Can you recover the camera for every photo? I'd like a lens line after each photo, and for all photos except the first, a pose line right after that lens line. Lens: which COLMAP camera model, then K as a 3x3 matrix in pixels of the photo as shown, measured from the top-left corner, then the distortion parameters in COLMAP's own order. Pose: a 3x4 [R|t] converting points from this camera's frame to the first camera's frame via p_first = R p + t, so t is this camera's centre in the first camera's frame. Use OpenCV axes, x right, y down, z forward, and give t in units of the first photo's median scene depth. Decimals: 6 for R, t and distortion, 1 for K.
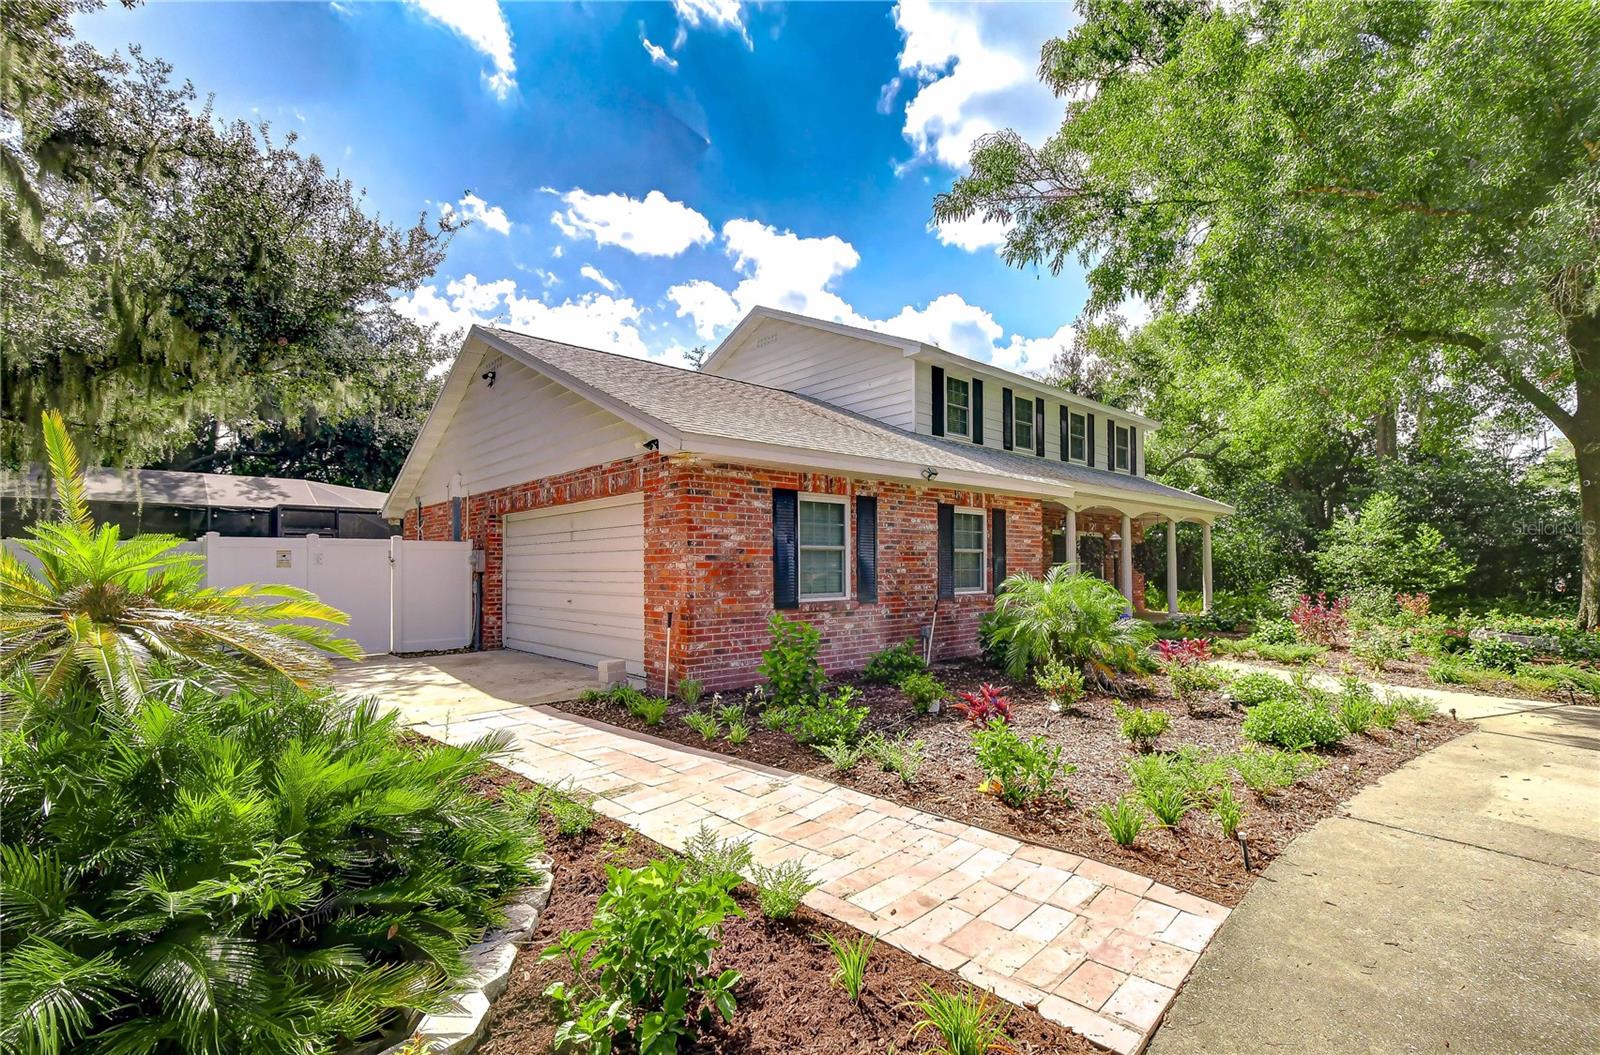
lens RADIAL K [[682.7, 0, 804.2], [0, 682.7, 535.1], [0, 0, 1]] dist [-0.008142, -0.002918]
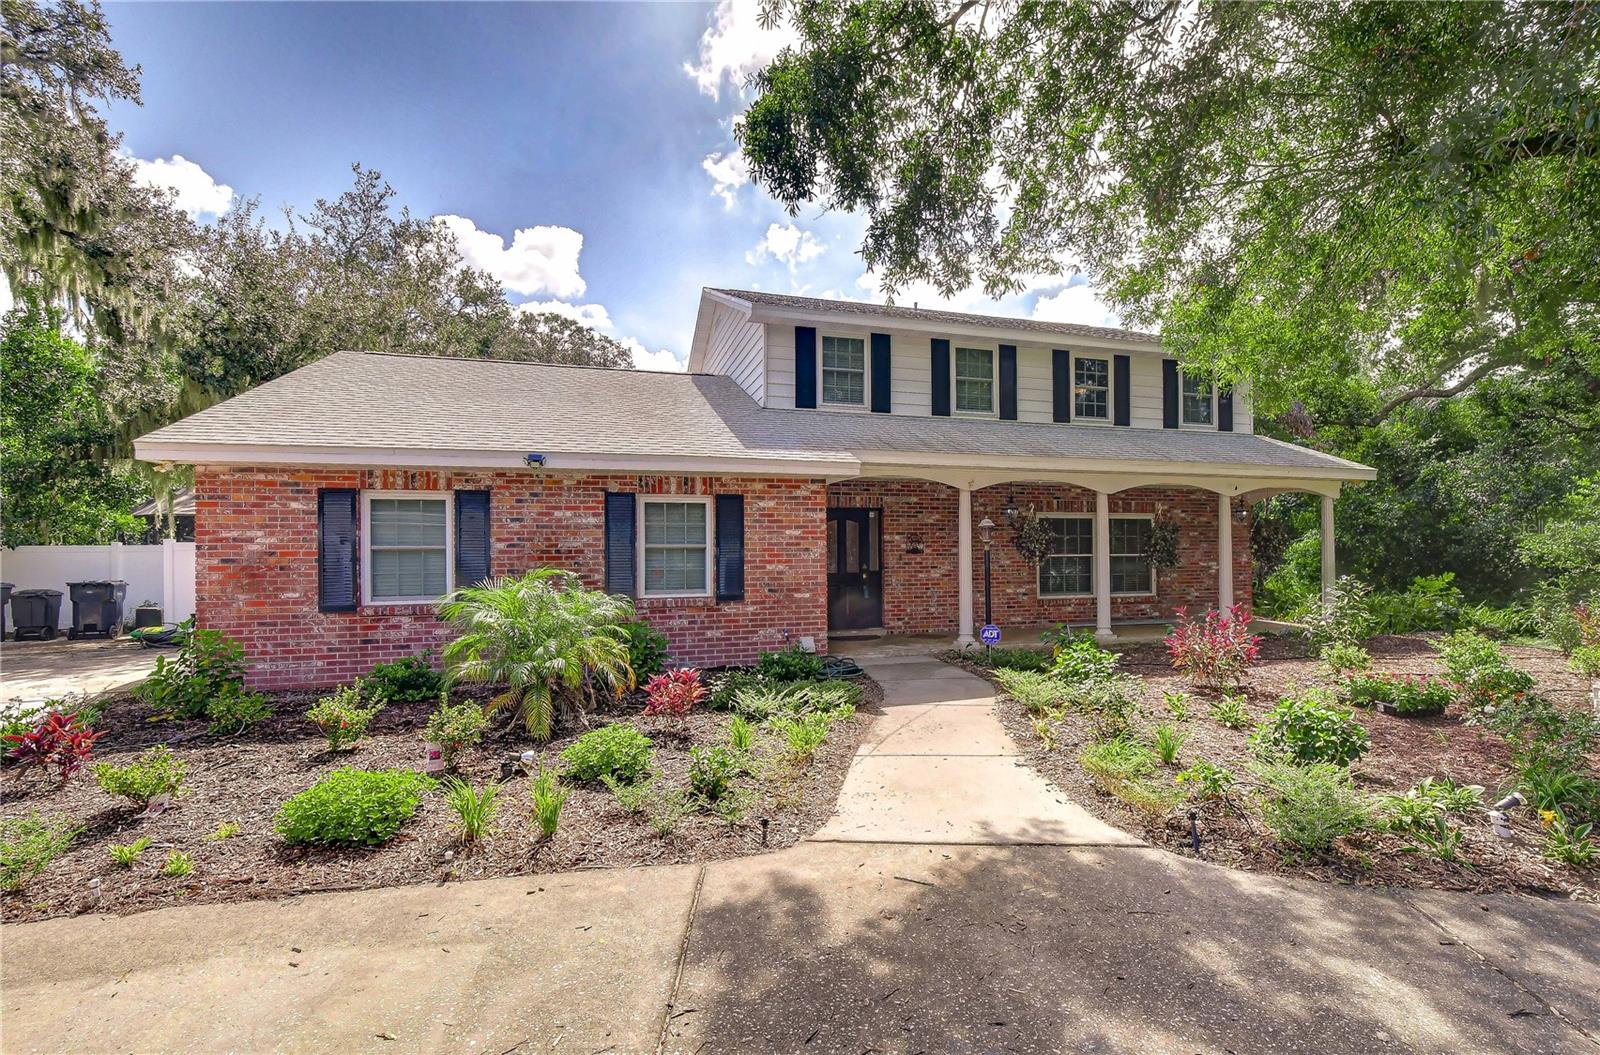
lens RADIAL K [[682.7, 0, 800.5], [0, 682.7, 534.1], [0, 0, 1]] dist [-0.008142, -0.002918]
pose [[0.910437, -0.017900, -0.413260, 0.973989], [0.024987, 0.999619, 0.011749, 0.002232], [0.412892, -0.021023, 0.910537, 0.398290]]
